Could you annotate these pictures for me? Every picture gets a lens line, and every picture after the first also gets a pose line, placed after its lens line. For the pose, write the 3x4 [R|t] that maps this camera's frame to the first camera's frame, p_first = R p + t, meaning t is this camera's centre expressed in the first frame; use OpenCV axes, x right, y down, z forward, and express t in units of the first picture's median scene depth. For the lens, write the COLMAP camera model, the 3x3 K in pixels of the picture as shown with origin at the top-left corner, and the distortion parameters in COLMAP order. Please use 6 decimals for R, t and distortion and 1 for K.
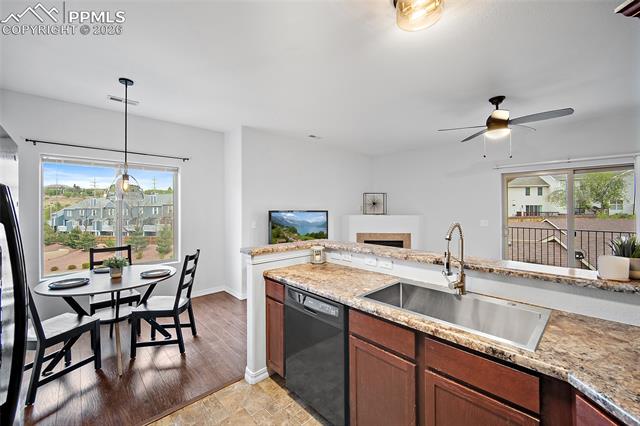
lens RADIAL K [[252.9, 0, 315.9], [0, 252.9, 210.4], [0, 0, 1]] dist [-0.000872, 0.000563]
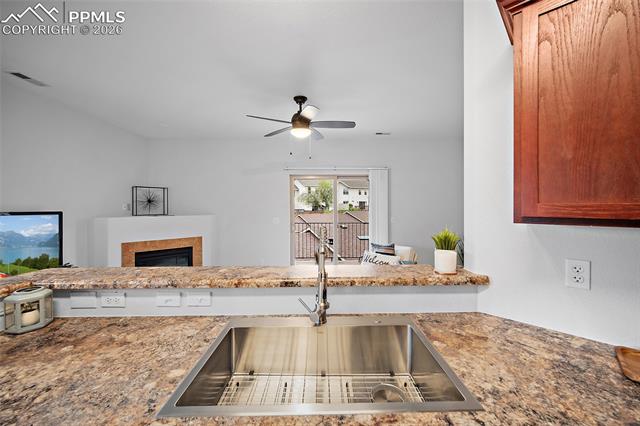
lens RADIAL K [[252.9, 0, 320.9], [0, 252.9, 205.9], [0, 0, 1]] dist [-0.000872, 0.000563]
pose [[0.663869, -0.001473, 0.747847, 0.015174], [0.011254, 0.999904, -0.008021, -0.001282], [-0.747764, 0.013741, 0.663823, 0.302883]]
